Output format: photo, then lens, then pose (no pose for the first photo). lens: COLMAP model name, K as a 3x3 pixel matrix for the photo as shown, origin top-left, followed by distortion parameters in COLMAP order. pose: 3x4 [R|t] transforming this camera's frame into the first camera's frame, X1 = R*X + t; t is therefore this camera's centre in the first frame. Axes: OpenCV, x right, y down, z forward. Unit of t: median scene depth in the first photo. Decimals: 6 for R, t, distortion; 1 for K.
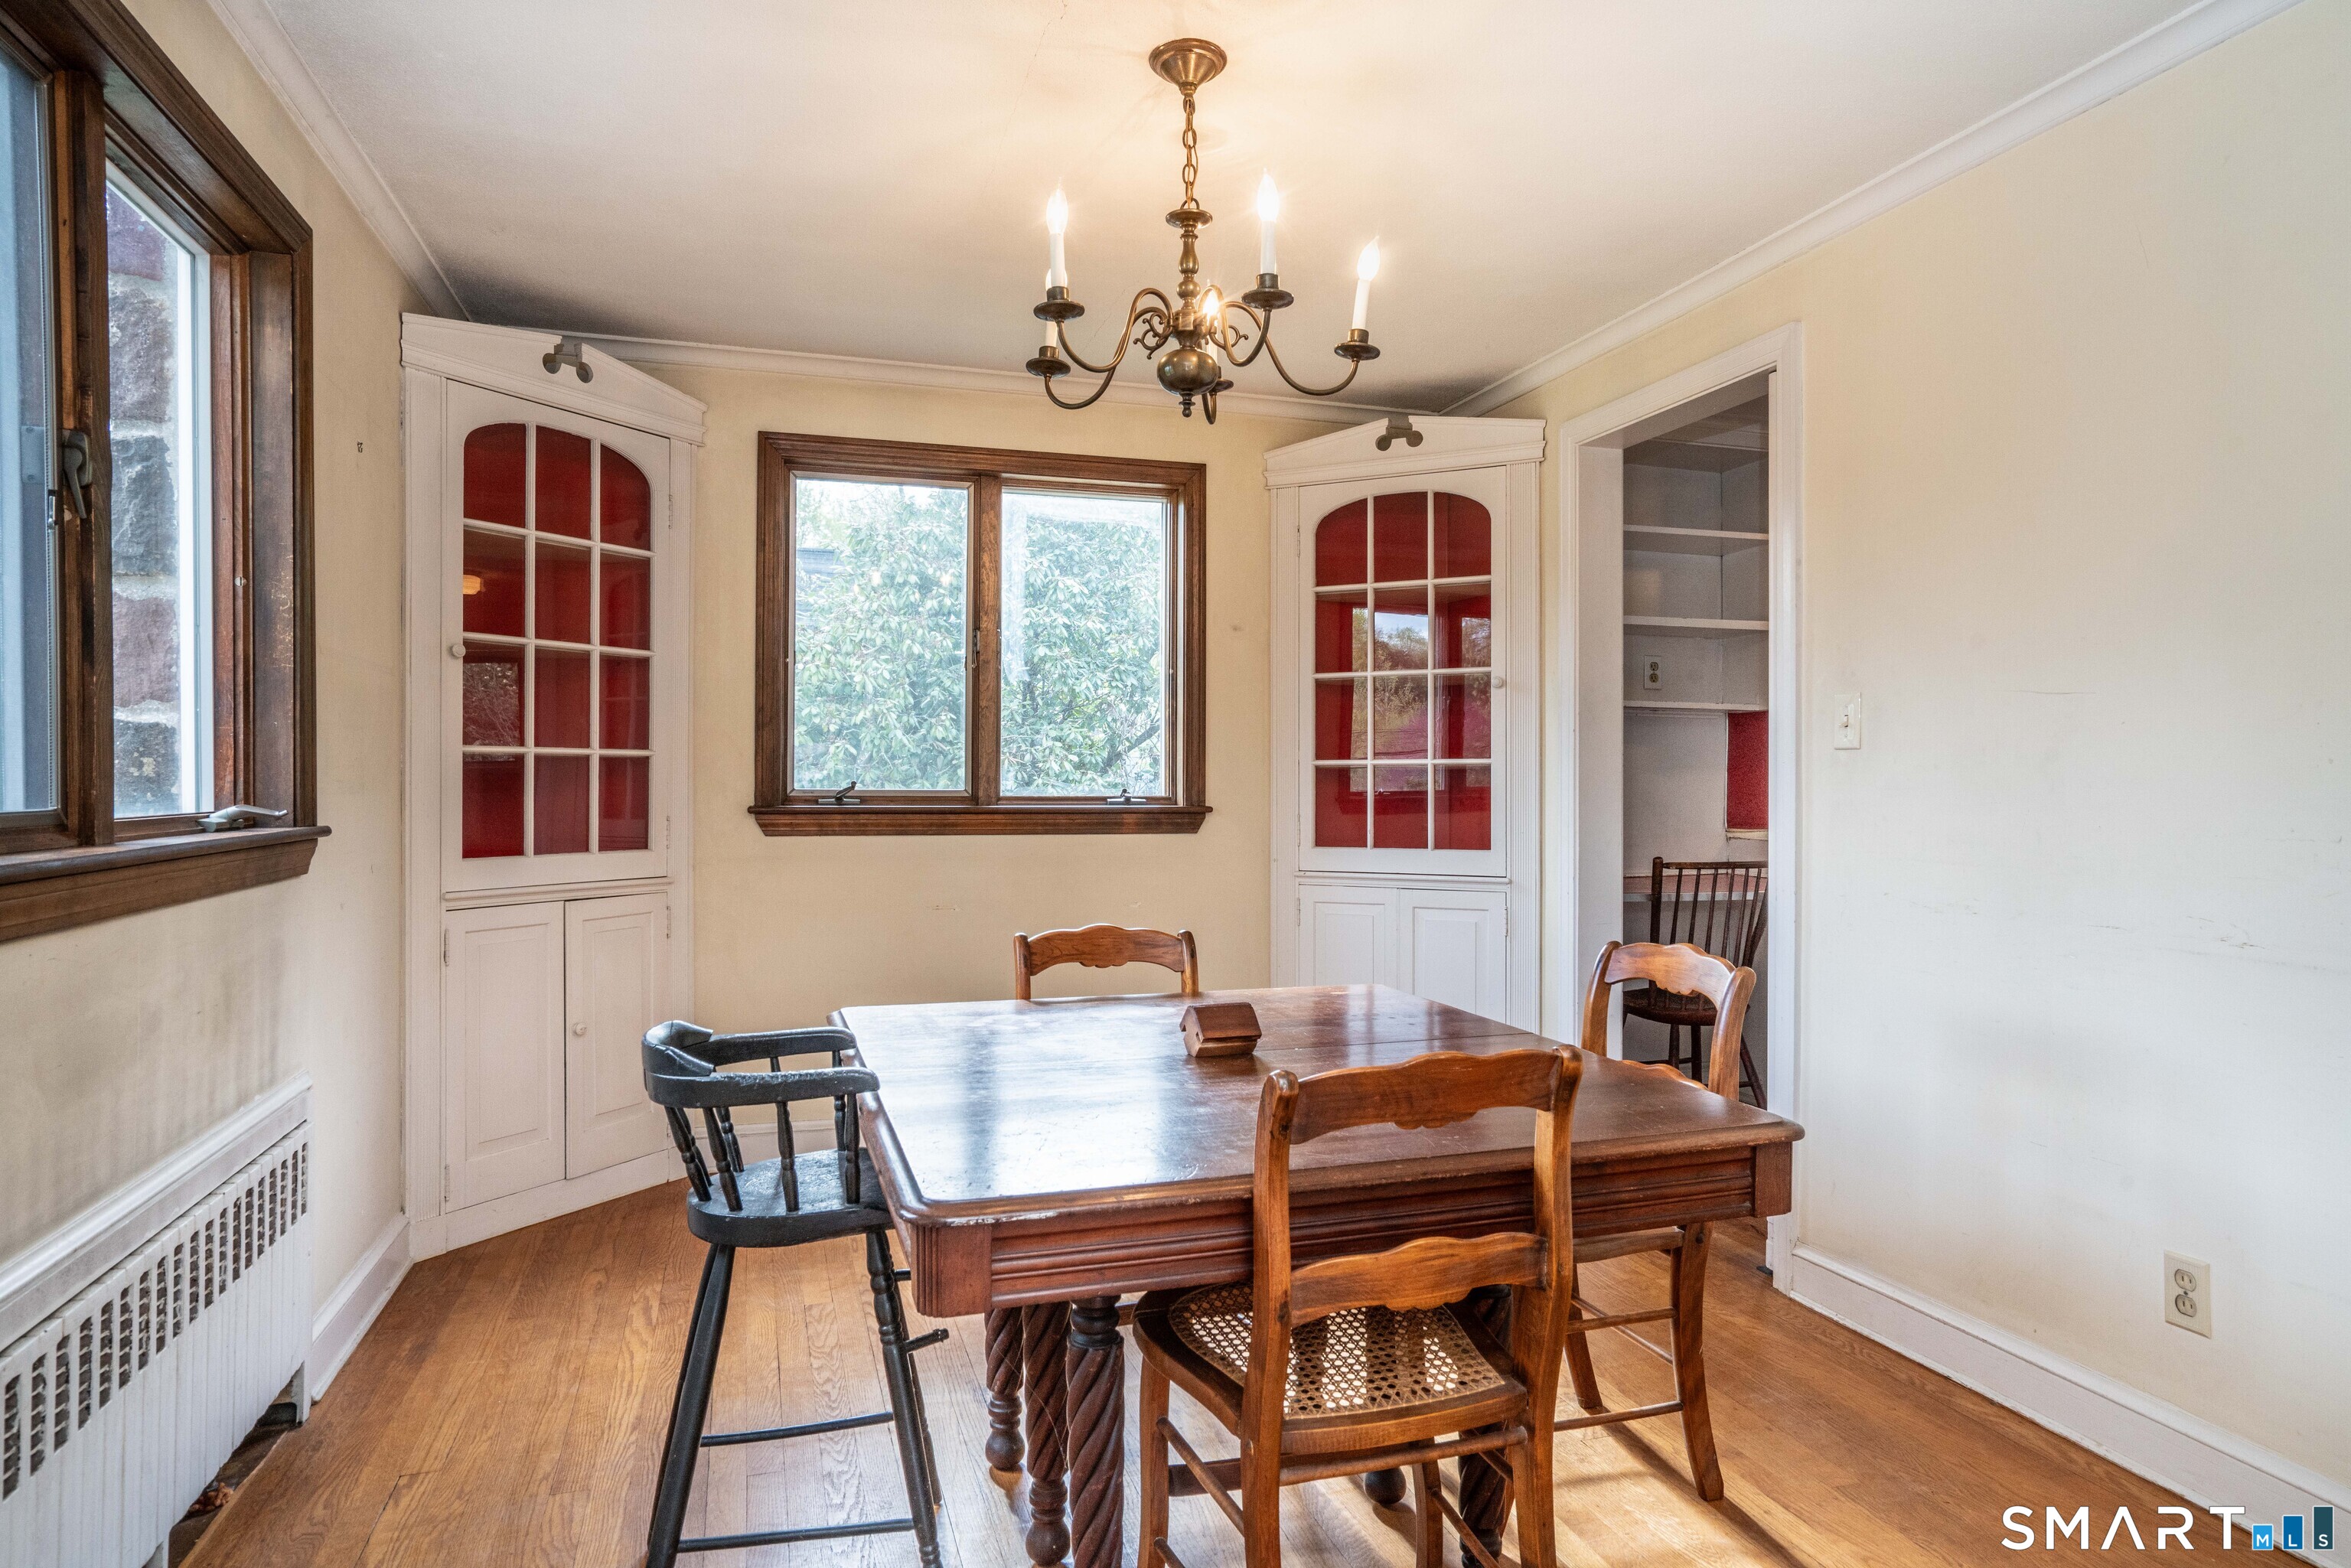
lens RADIAL K [[1317.4, 0, 1165.7], [0, 1317.4, 801.1], [0, 0, 1]] dist [-0.006799, -0.000072]
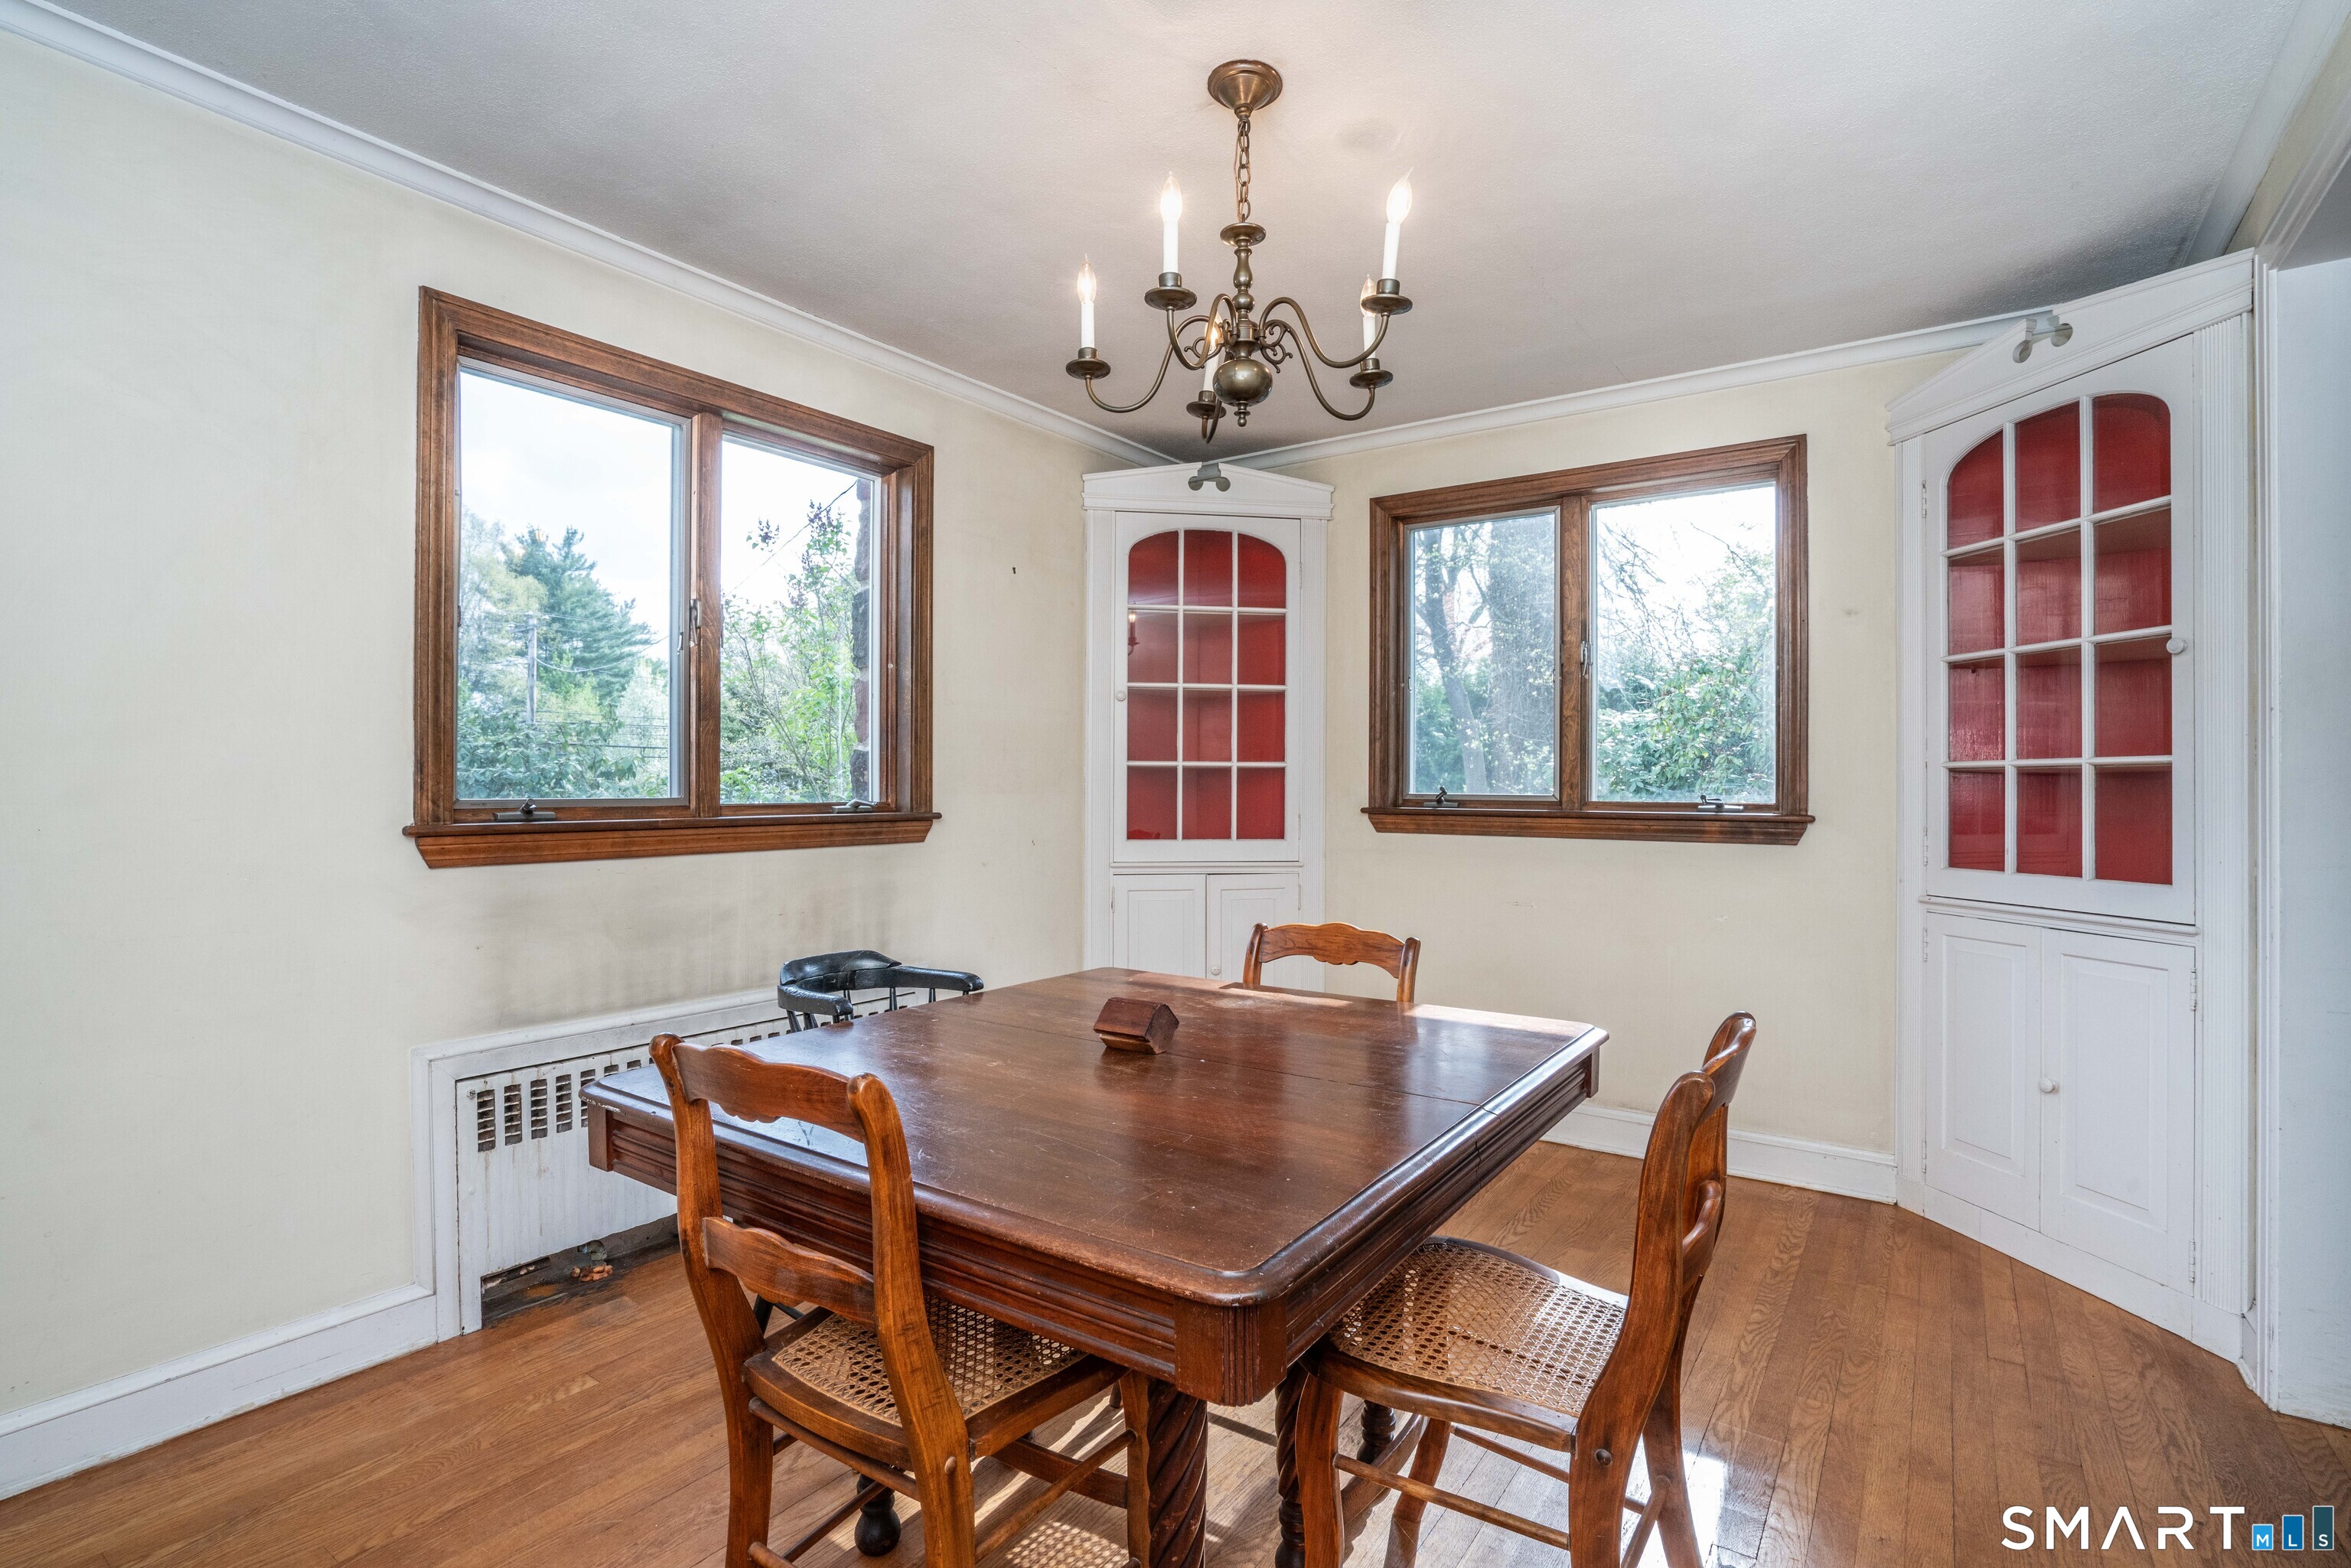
lens RADIAL K [[1073.7, 0, 1175.5], [0, 1073.7, 784.0], [0, 0, 1]] dist [-0.030664, 0.000919]
pose [[0.645962, -0.001290, -0.763369, 0.338936], [-0.014642, 0.999794, -0.014080, -0.000995], [0.763229, 0.020272, 0.645809, 0.236245]]
